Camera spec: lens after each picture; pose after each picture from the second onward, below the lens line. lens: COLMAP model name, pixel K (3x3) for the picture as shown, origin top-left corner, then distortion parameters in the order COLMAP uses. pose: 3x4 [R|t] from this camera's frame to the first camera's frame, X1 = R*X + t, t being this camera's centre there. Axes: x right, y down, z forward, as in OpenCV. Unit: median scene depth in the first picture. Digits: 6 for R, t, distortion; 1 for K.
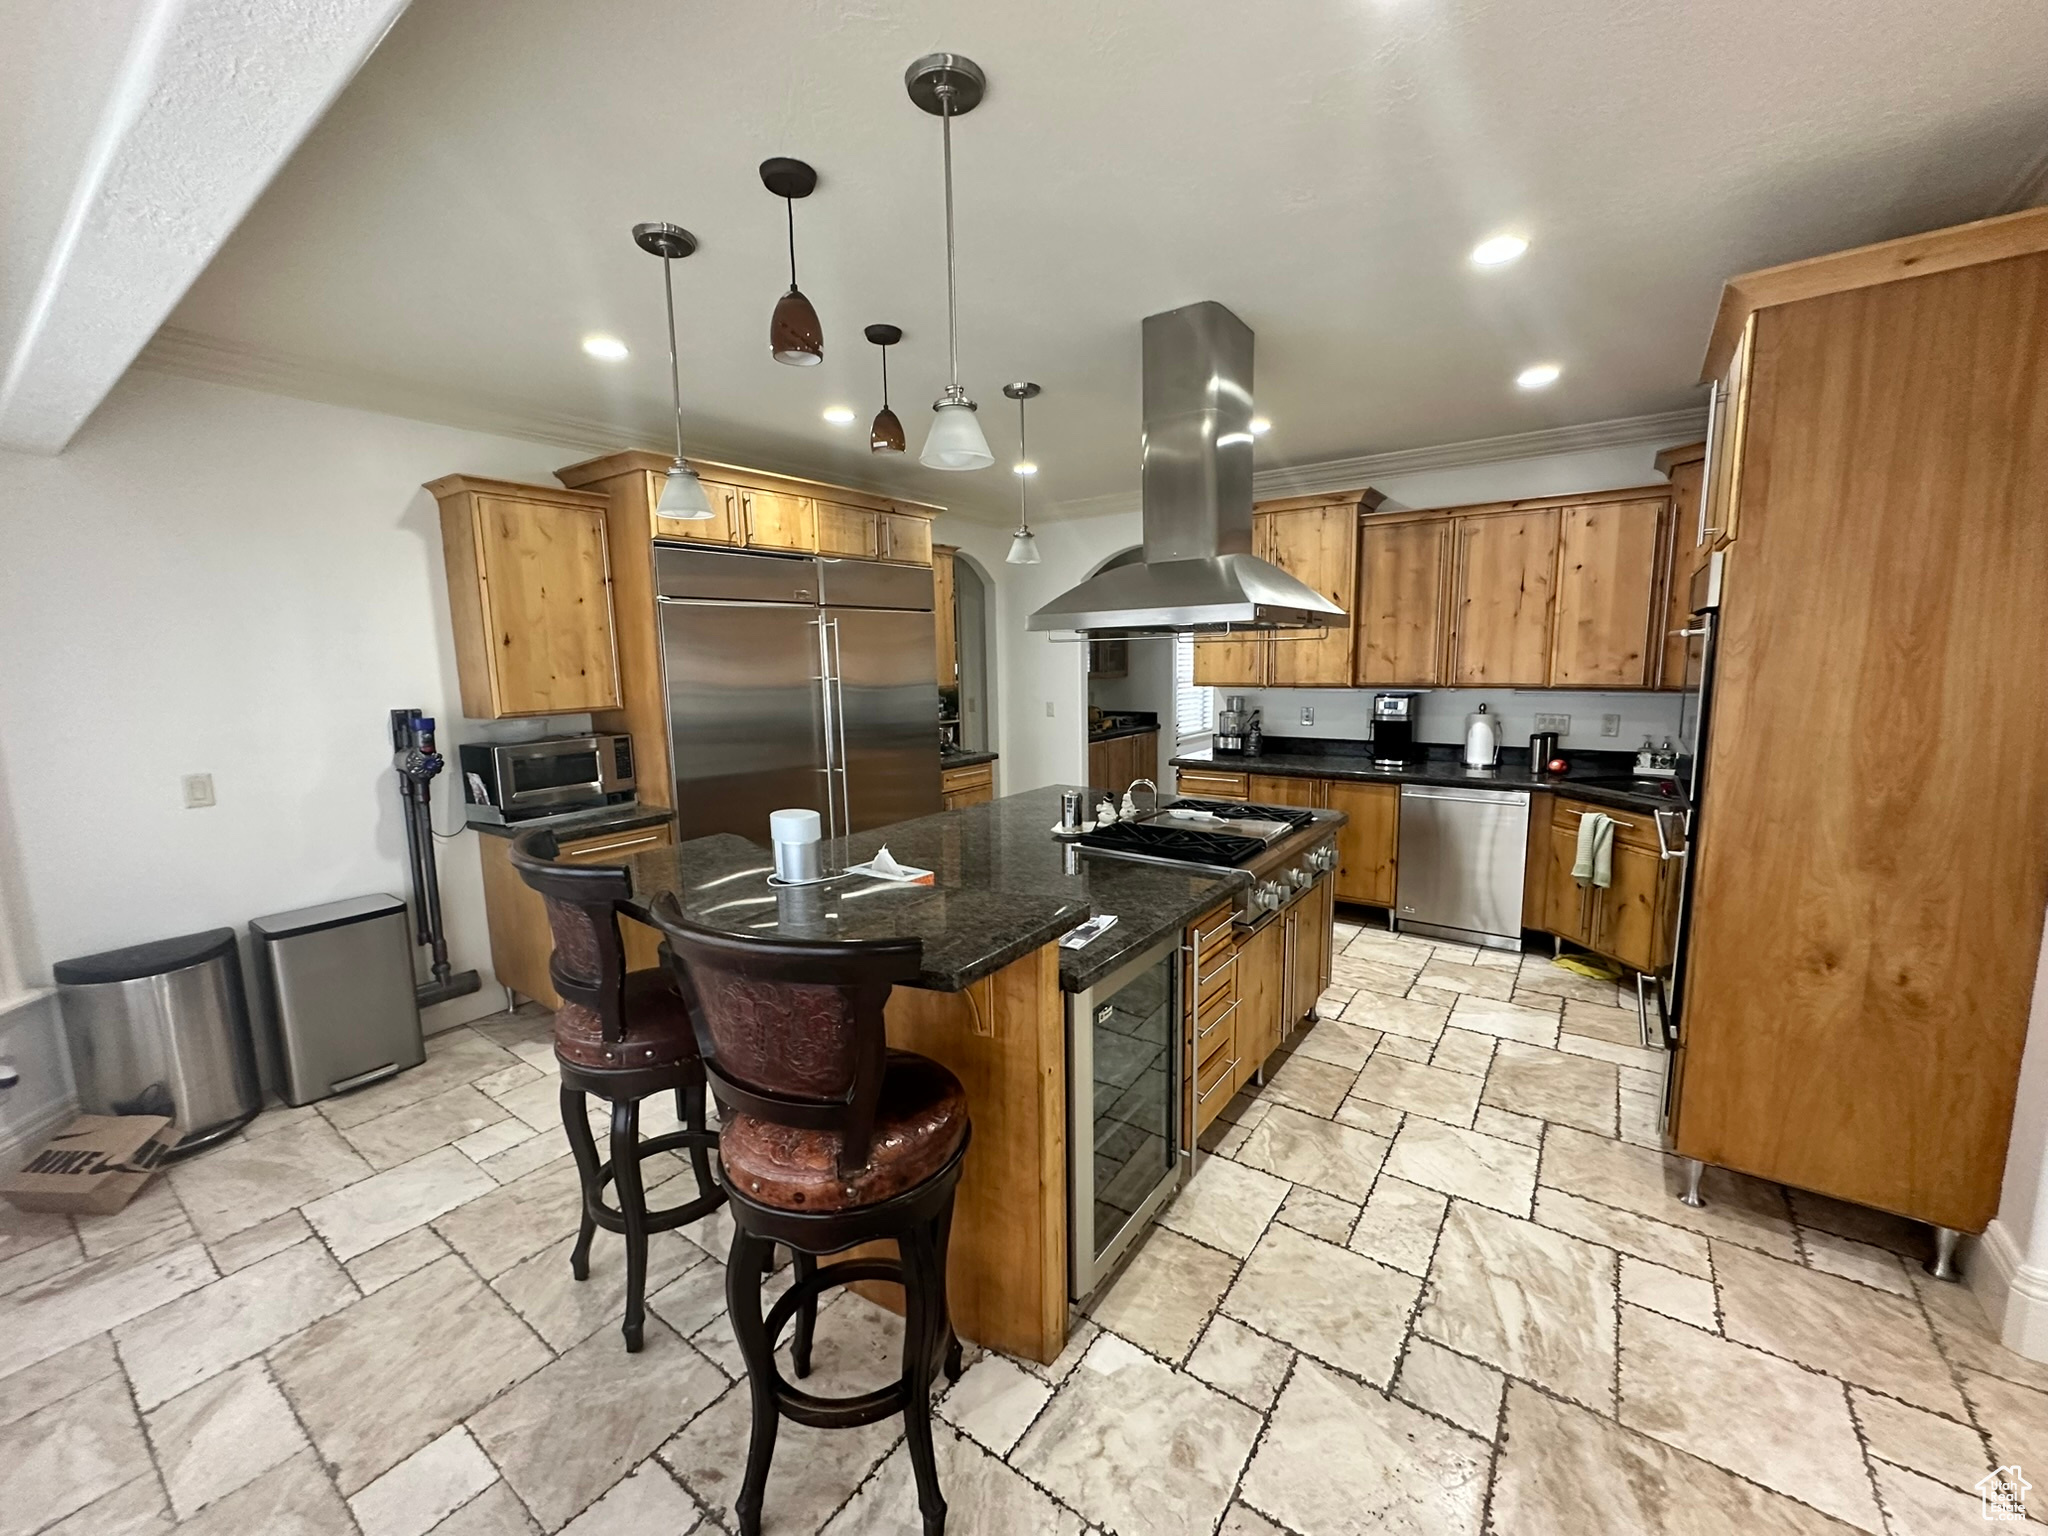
lens RADIAL K [[817.8, 0, 1024.0], [0, 817.8, 768.0], [0, 0, 1]] dist [-0.001528, -0.000156]
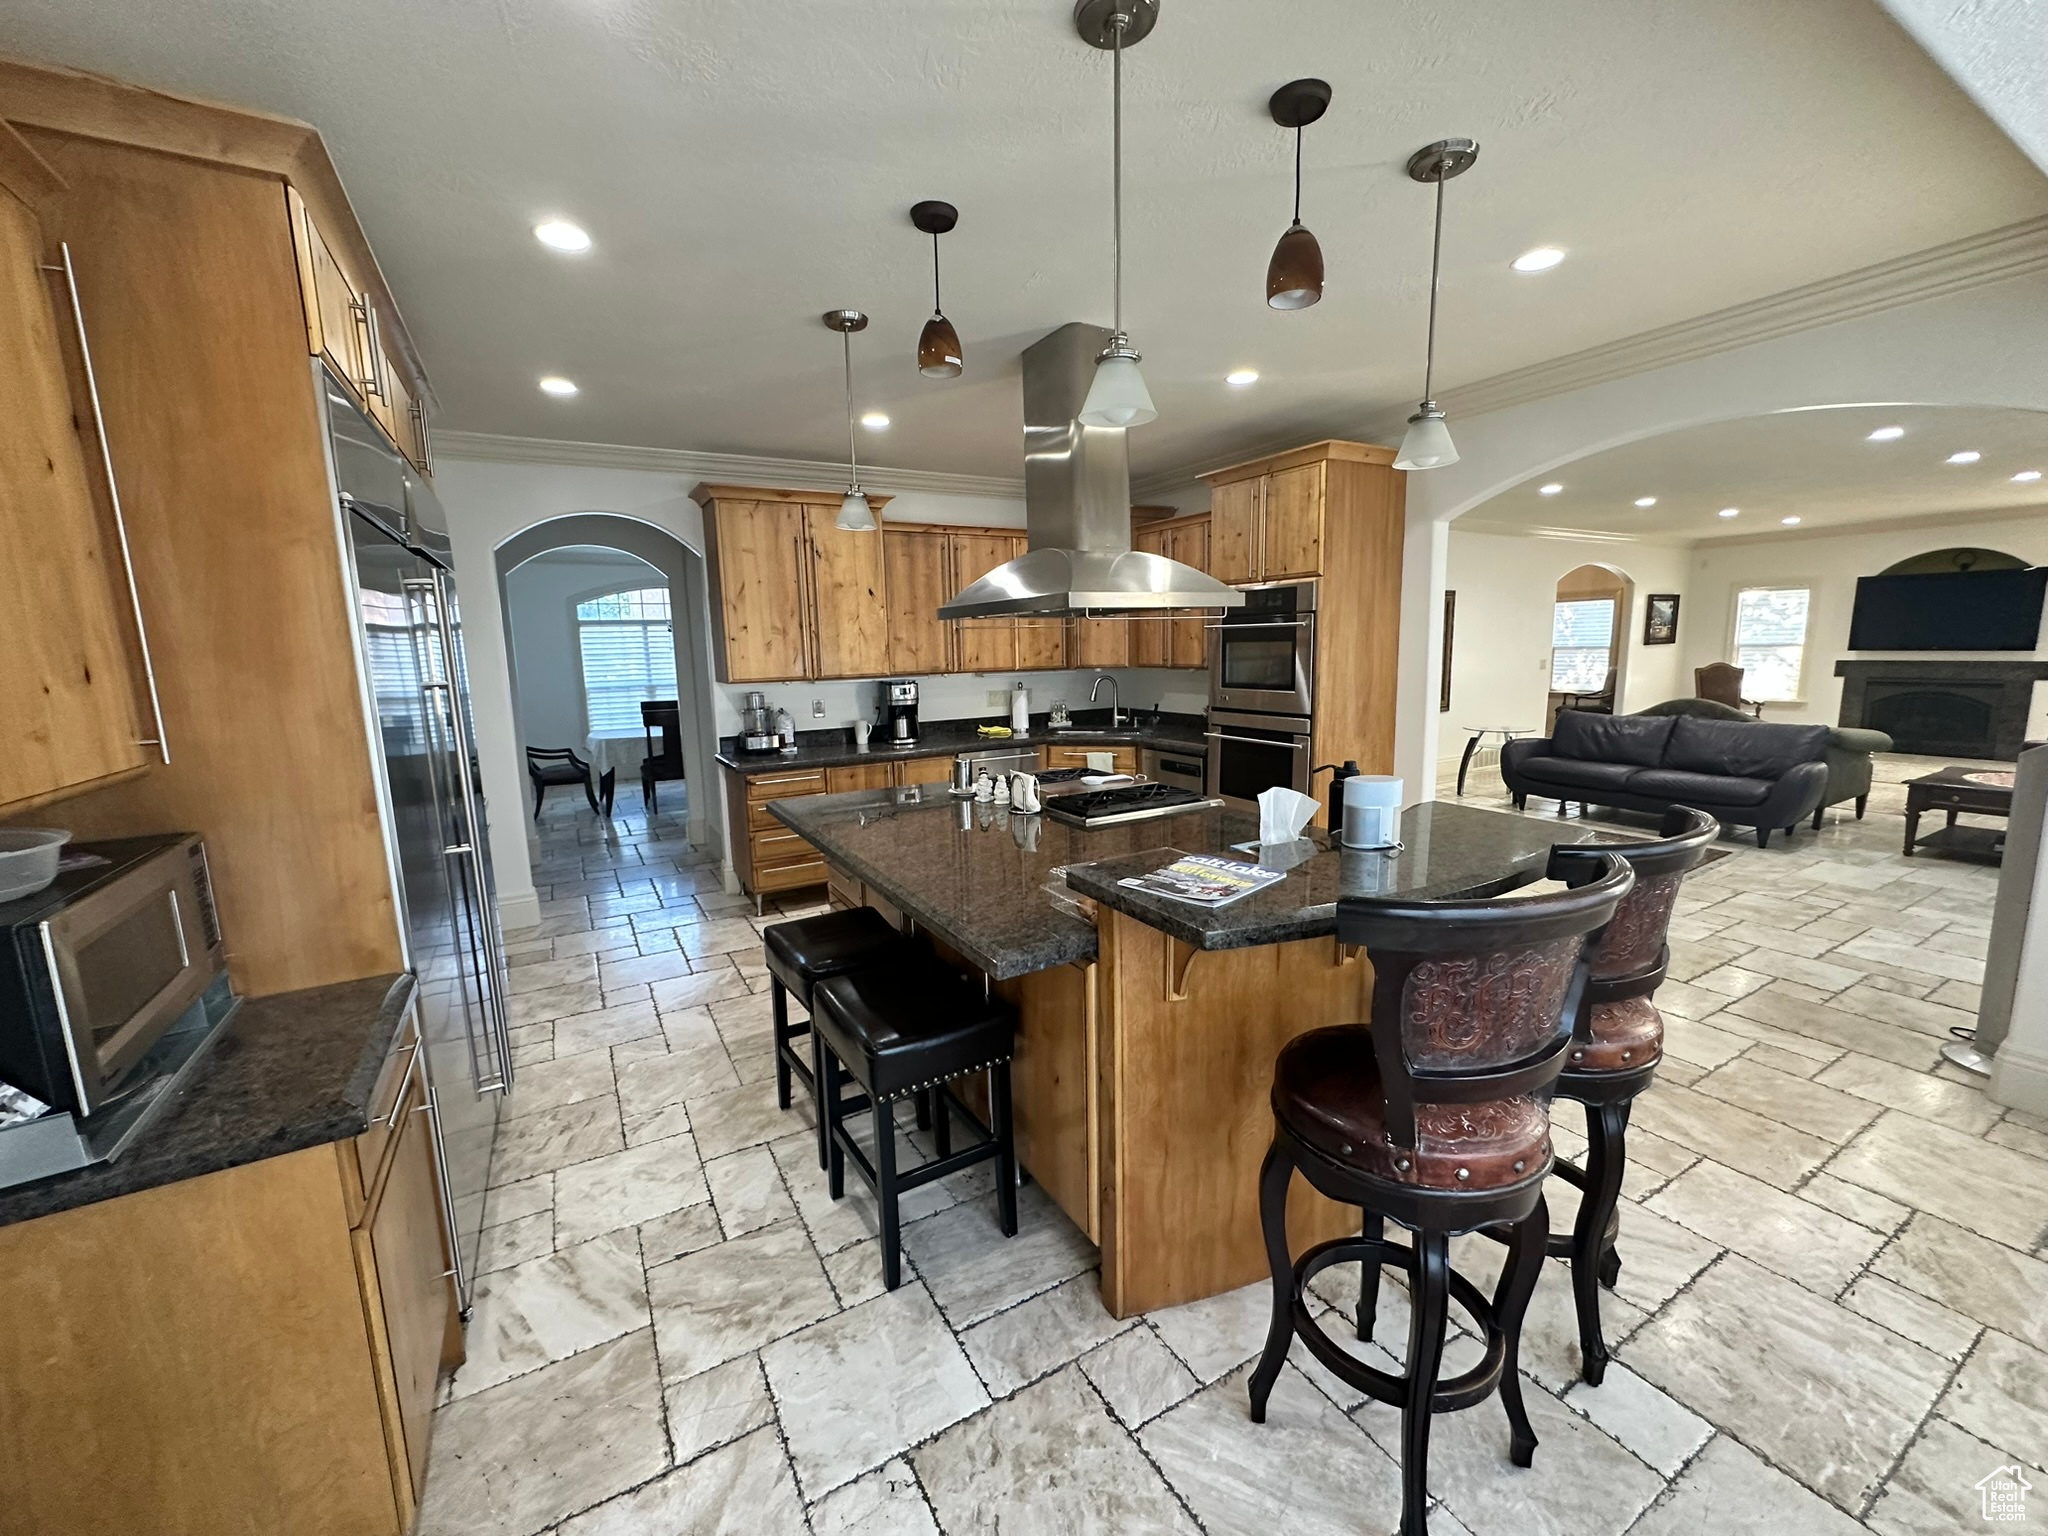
lens RADIAL K [[818.8, 0, 1026.9], [0, 818.8, 766.7], [0, 0, 1]] dist [-0.003150, 0.000441]
pose [[0.406903, -0.127704, 0.904501, -1.118099], [0.142886, 0.986889, 0.075057, -0.073138], [-0.902227, 0.098700, 0.419815, 0.794952]]
